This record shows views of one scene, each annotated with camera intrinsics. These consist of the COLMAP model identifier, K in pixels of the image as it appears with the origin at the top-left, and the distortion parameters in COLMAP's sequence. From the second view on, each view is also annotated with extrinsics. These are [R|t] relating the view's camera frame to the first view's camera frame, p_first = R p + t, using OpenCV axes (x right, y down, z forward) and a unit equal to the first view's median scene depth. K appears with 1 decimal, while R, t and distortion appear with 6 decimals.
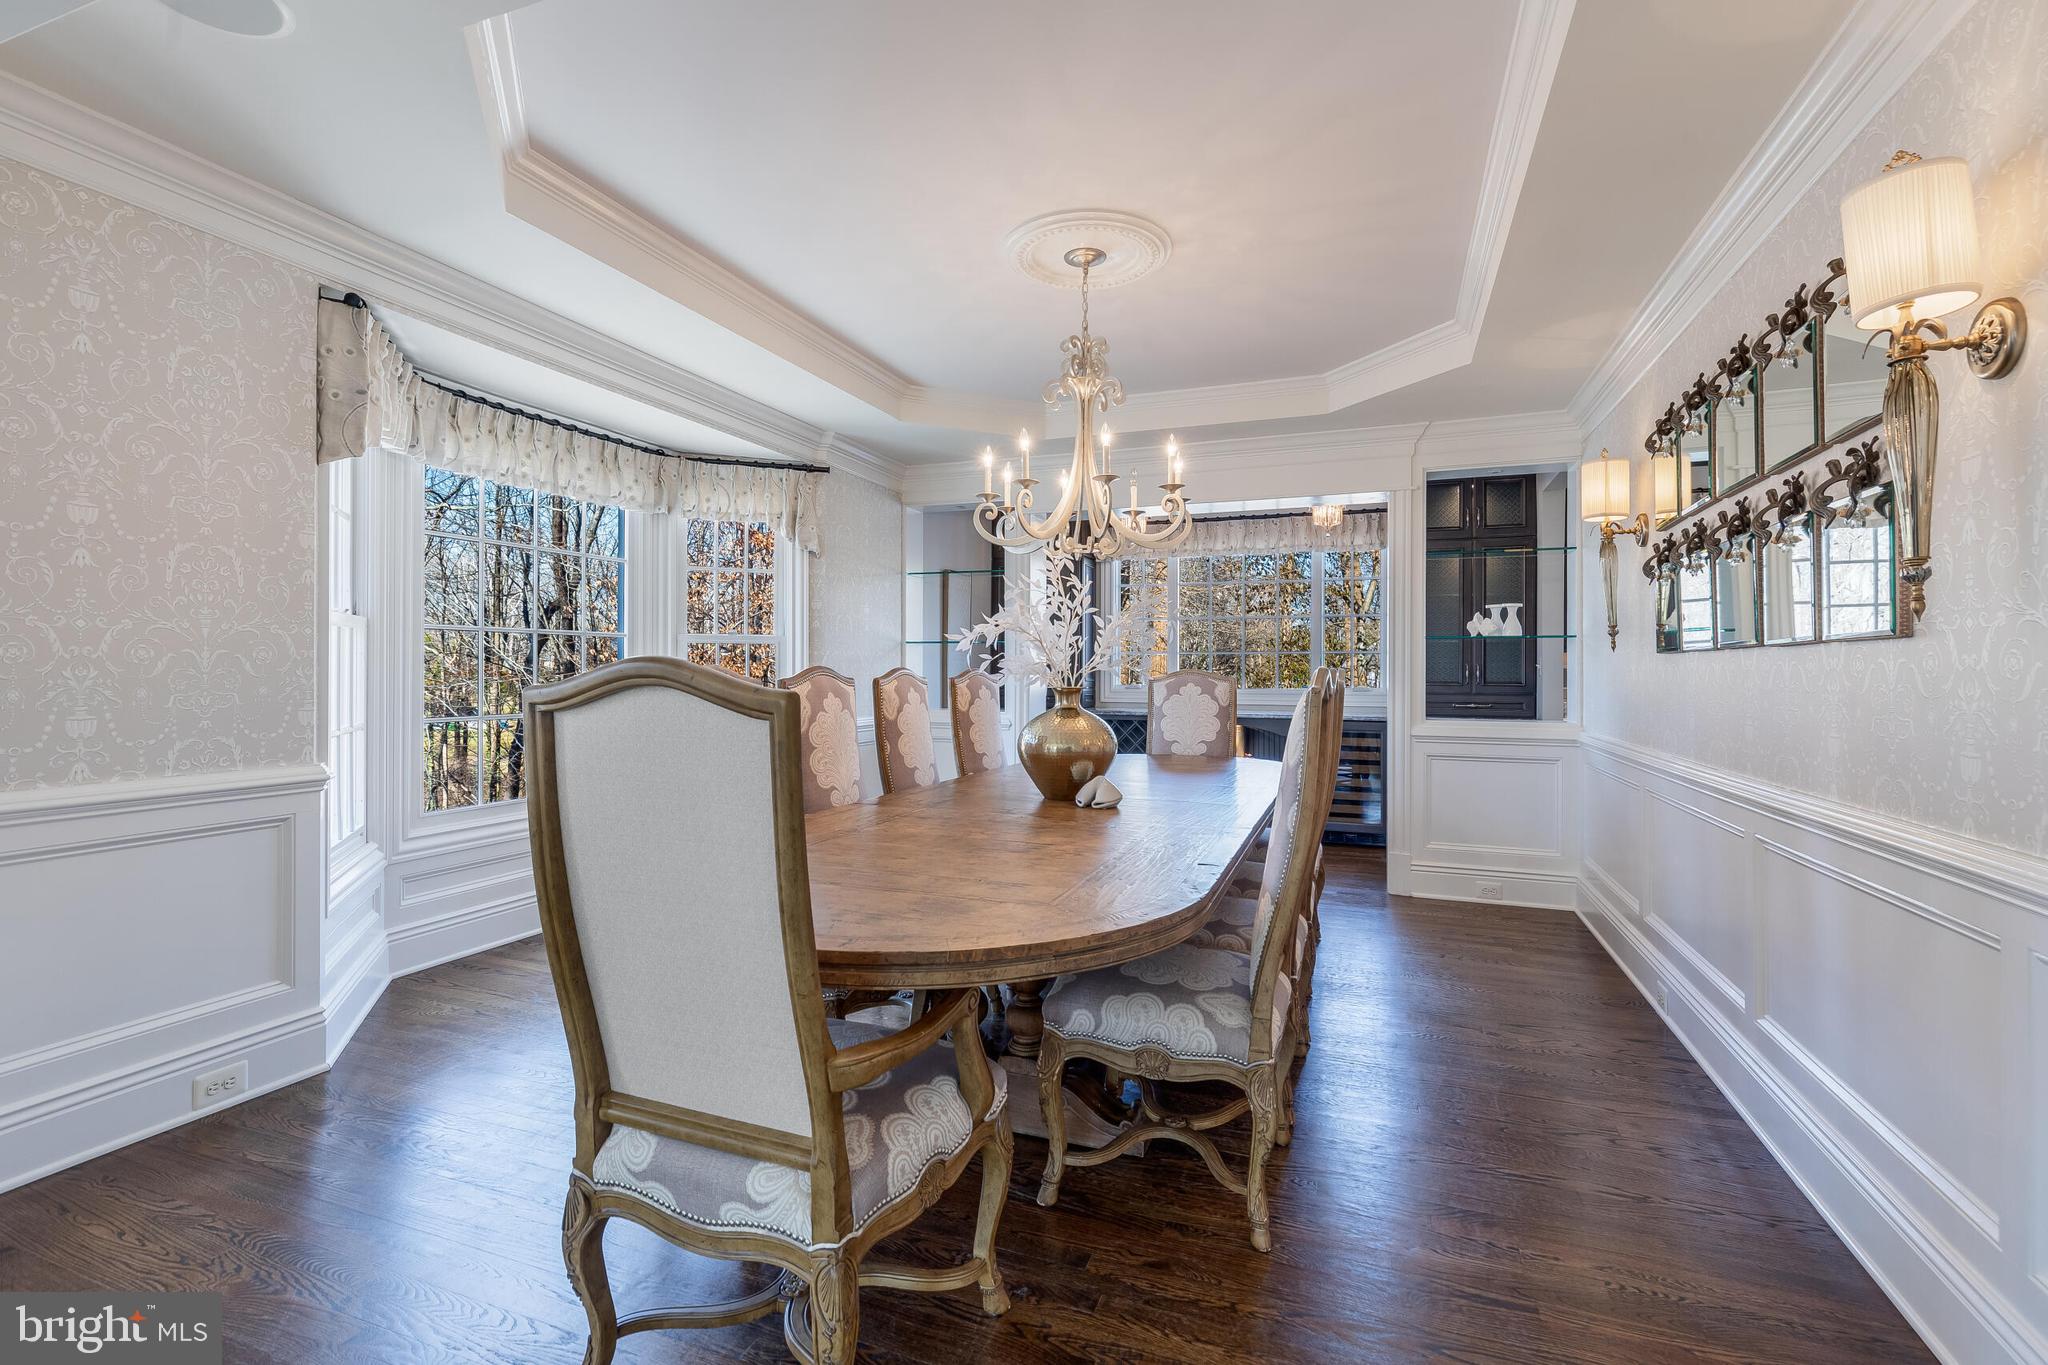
lens RADIAL K [[921.4, 0, 1024.7], [0, 921.4, 670.1], [0, 0, 1]] dist [0.003101, 0.000249]
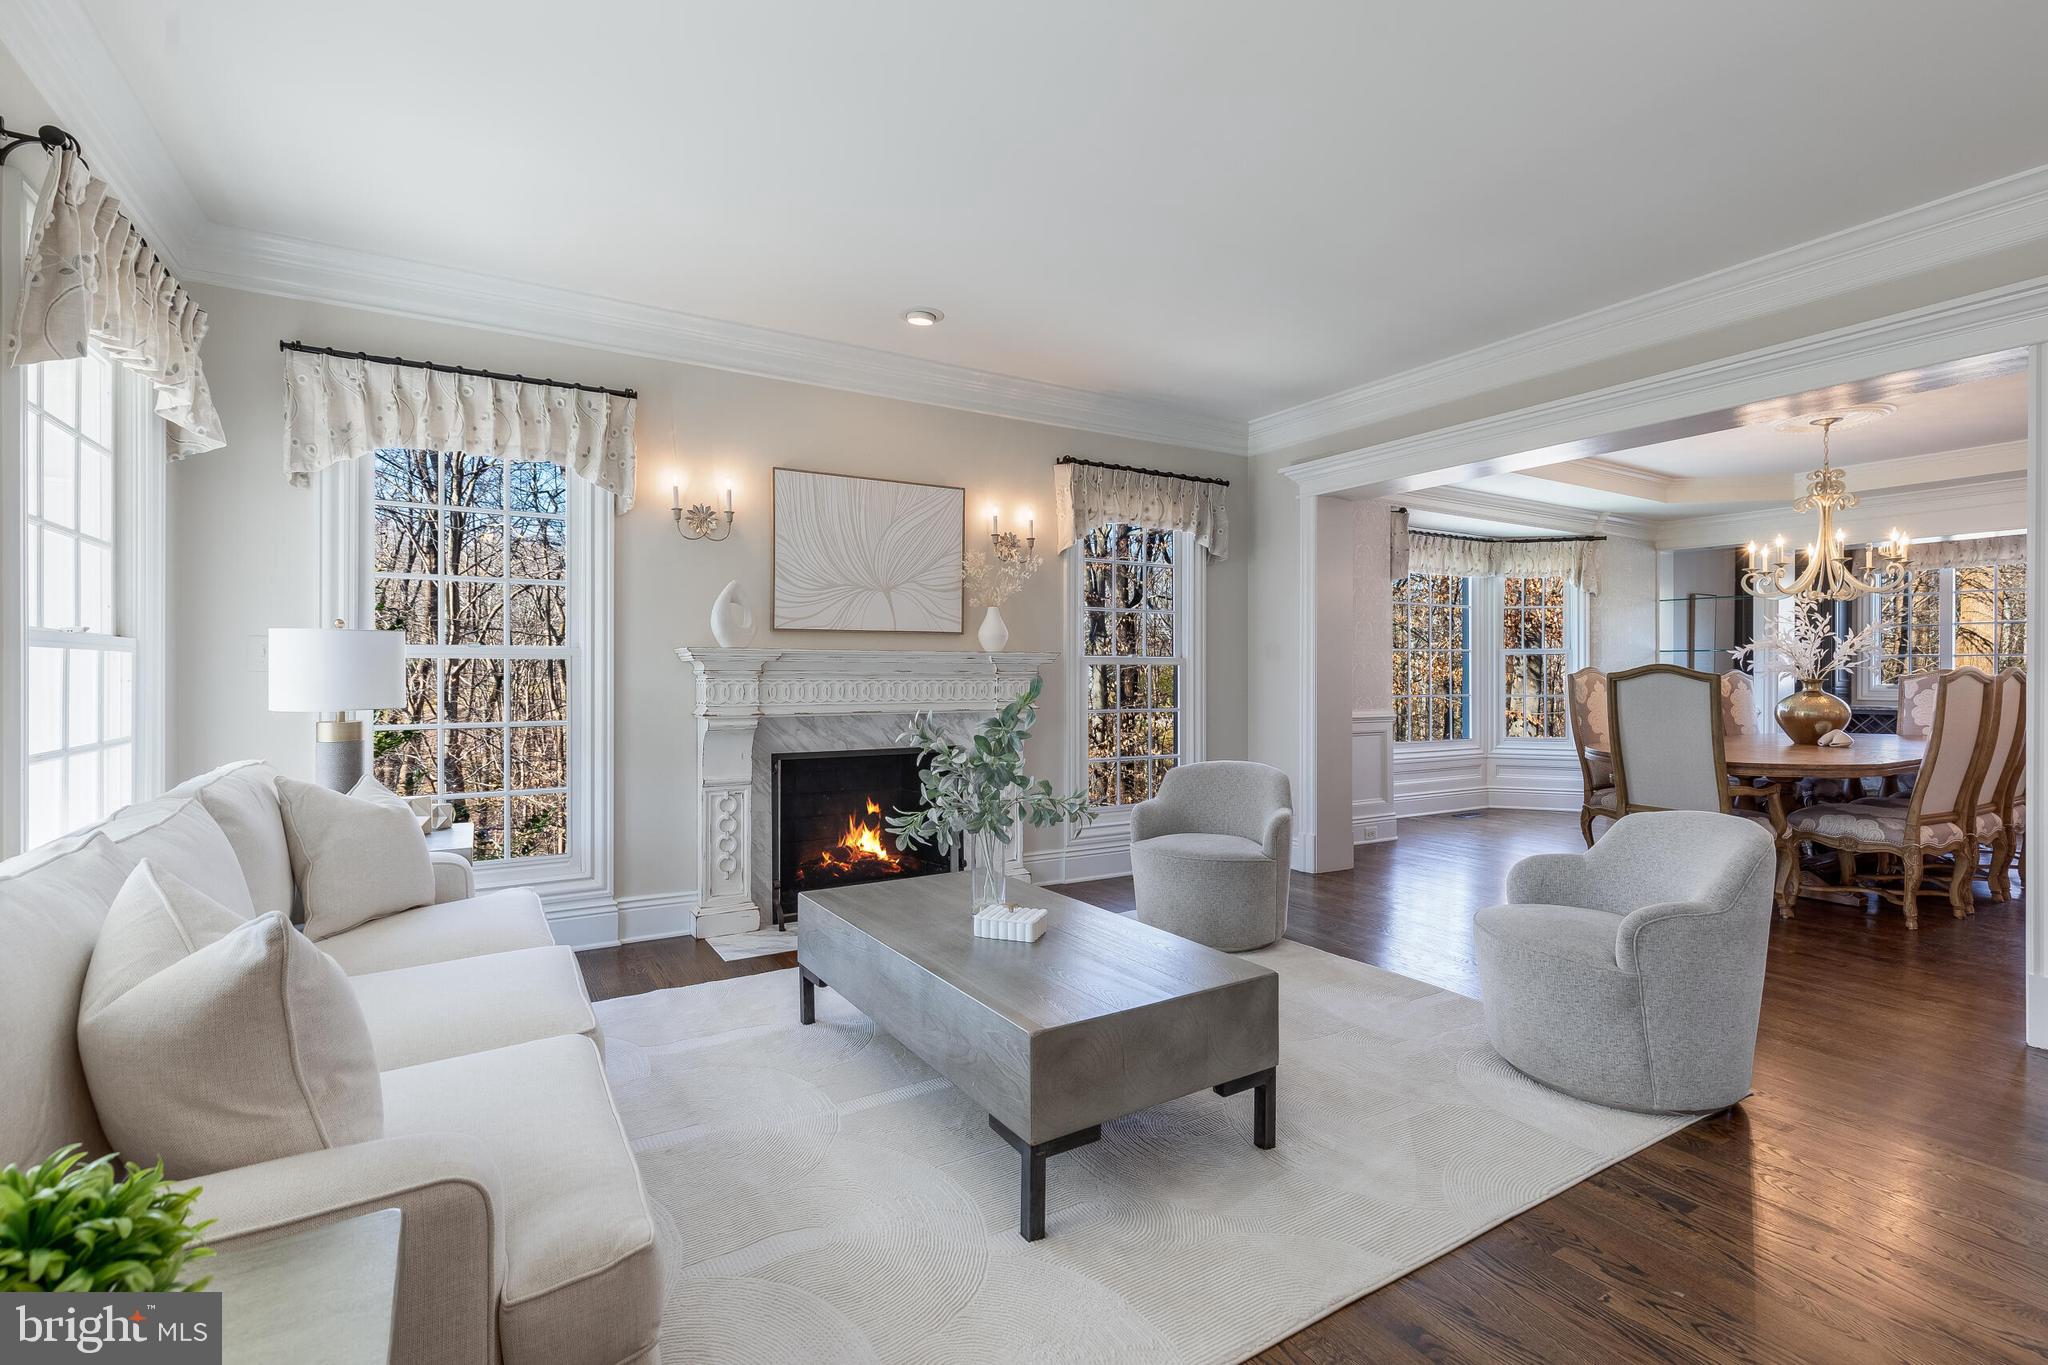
lens RADIAL K [[921.4, 0, 1018.3], [0, 921.4, 674.3], [0, 0, 1]] dist [0.003101, 0.000249]
pose [[0.781449, -0.000706, -0.623968, -0.030815], [-0.000108, 0.999999, -0.001268, 0.010569], [0.623969, 0.001058, 0.781448, -1.106172]]
